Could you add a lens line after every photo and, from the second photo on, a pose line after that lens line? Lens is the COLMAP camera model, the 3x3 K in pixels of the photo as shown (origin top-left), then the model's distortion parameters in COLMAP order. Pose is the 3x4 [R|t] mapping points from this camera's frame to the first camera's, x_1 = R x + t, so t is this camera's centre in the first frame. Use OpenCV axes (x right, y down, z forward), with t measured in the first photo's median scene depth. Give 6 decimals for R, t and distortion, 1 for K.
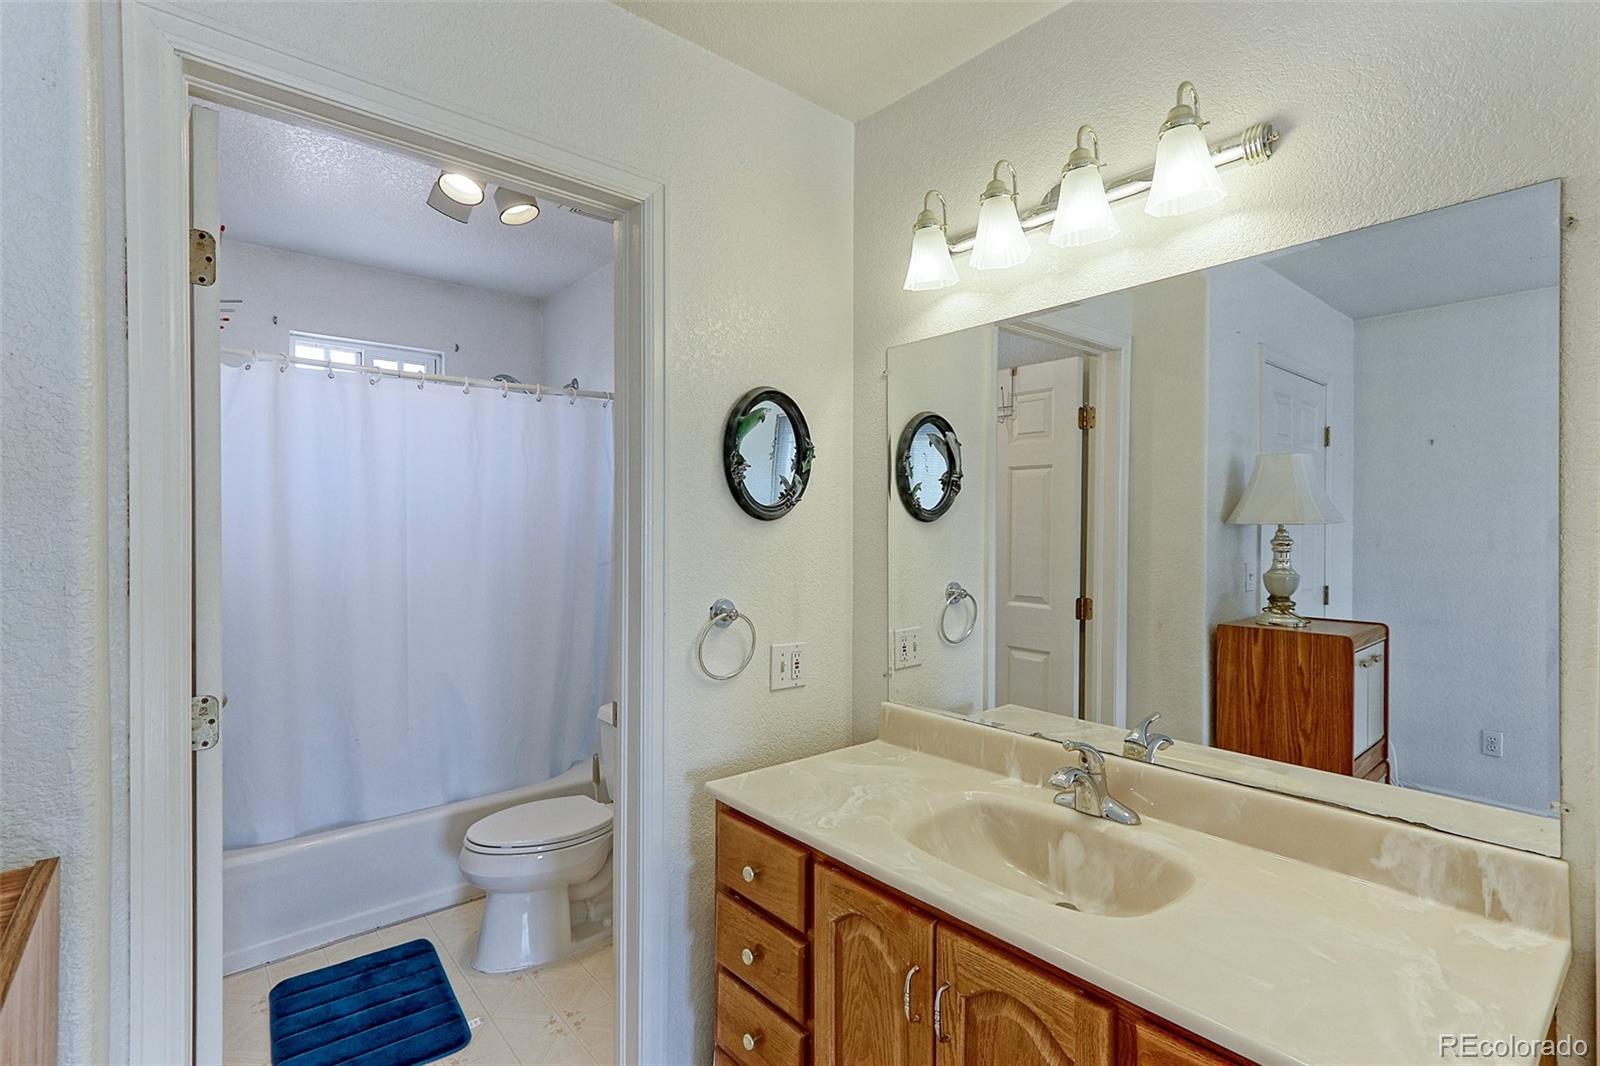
lens RADIAL K [[756.8, 0, 800.0], [0, 756.8, 533.0], [0, 0, 1]] dist [0.002310, 0.000332]
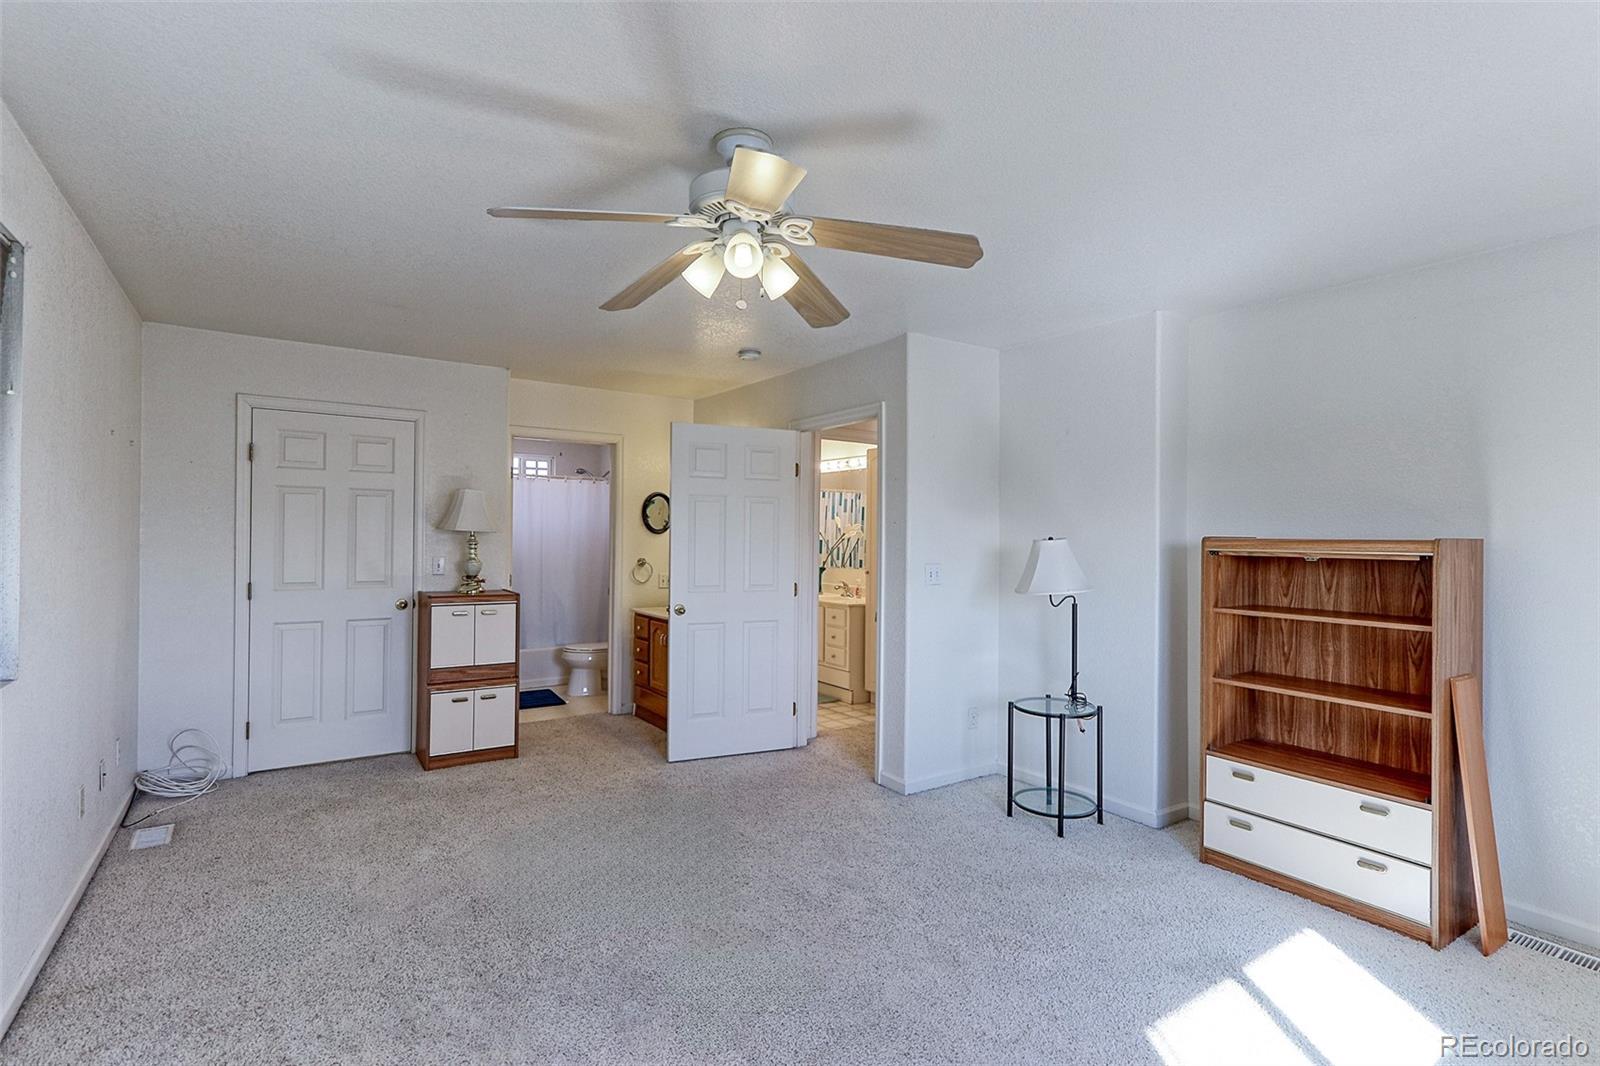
lens RADIAL K [[756.8, 0, 800.0], [0, 756.8, 533.0], [0, 0, 1]] dist [0.002310, 0.000332]
pose [[0.994666, 0.005459, -0.103003, 0.886385], [-0.006348, 0.999945, -0.008310, 0.001478], [0.102952, 0.008920, 0.994646, -2.117710]]
